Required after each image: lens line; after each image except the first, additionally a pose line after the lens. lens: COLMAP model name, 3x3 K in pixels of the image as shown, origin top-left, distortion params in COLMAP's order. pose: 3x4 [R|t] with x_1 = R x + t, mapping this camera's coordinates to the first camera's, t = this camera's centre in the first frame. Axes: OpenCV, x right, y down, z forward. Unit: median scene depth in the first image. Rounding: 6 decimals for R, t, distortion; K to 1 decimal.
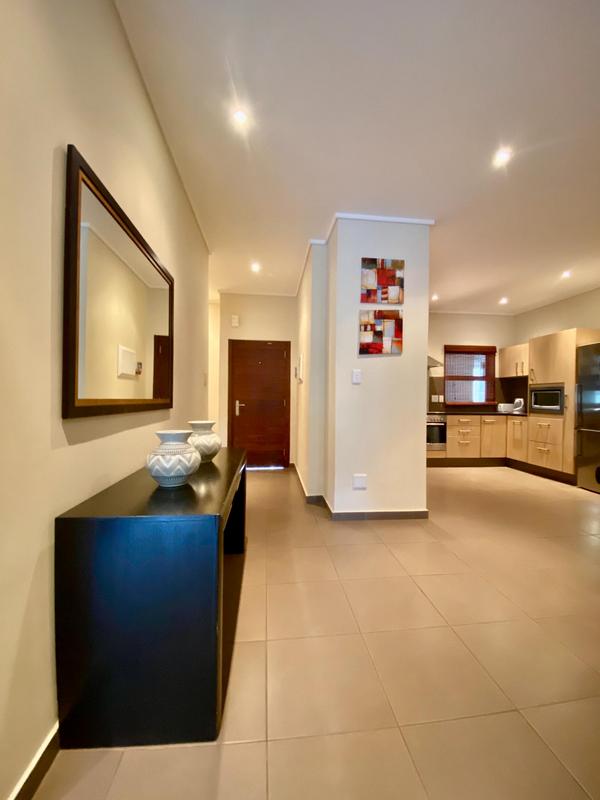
lens RADIAL K [[319.8, 0, 300.0], [0, 319.8, 400.0], [0, 0, 1]] dist [0.021402, -0.022514]
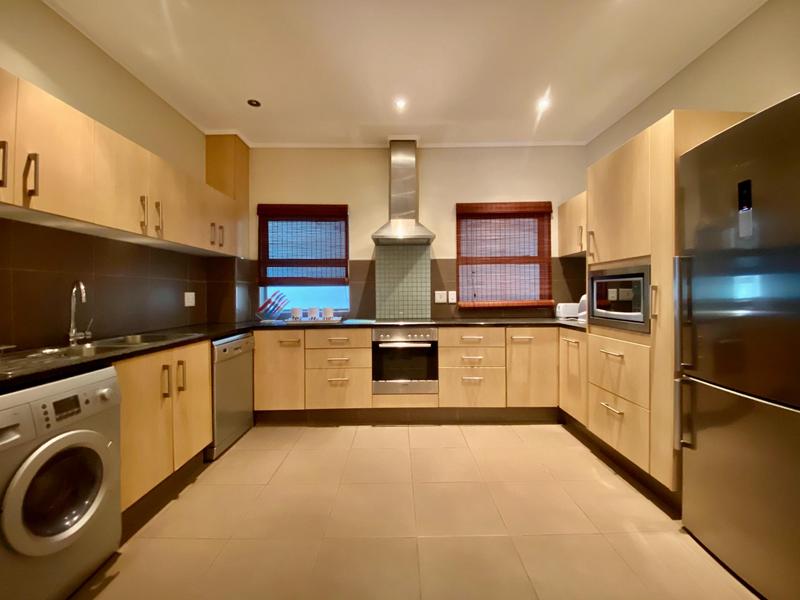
lens RADIAL K [[319.8, 0, 400.2], [0, 319.8, 298.2], [0, 0, 1]] dist [0.021402, -0.022514]
pose [[0.994973, -0.019367, -0.098254, 0.476064], [0.020160, 0.999772, 0.007084, -0.008364], [0.098094, -0.009029, 0.995136, 0.491210]]
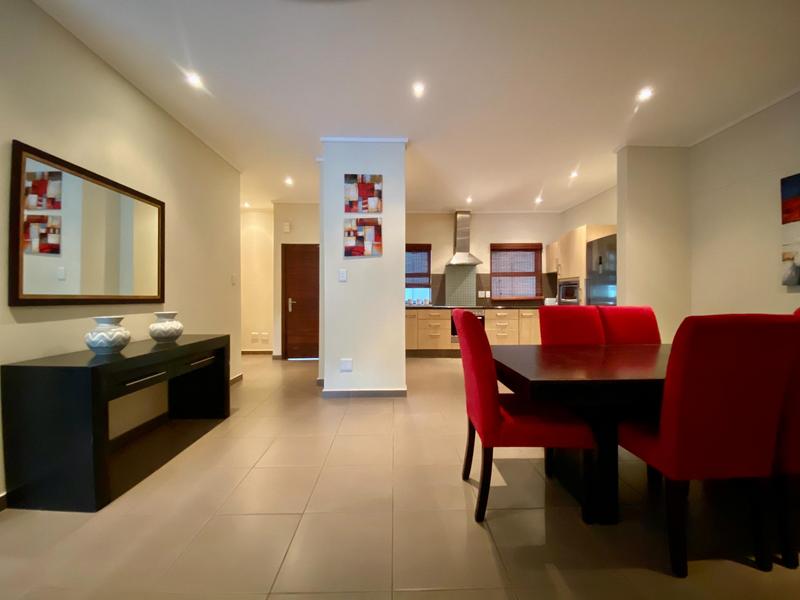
lens RADIAL K [[319.8, 0, 400.2], [0, 319.8, 298.2], [0, 0, 1]] dist [0.021402, -0.022514]
pose [[0.996468, -0.012736, -0.083002, 0.282637], [0.012610, 0.999918, -0.002034, 0.009045], [0.083021, 0.000980, 0.996547, -0.088651]]
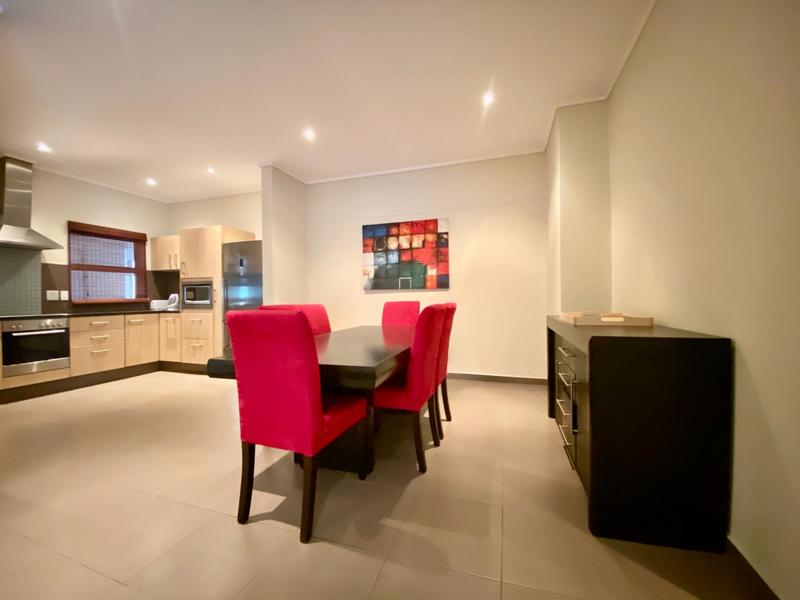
lens RADIAL K [[319.8, 0, 400.2], [0, 319.8, 298.2], [0, 0, 1]] dist [0.021402, -0.022514]
pose [[0.401144, -0.018368, 0.915831, 0.107994], [0.018920, 0.999752, 0.011764, 0.009832], [-0.915820, 0.012609, 0.401392, 0.037991]]
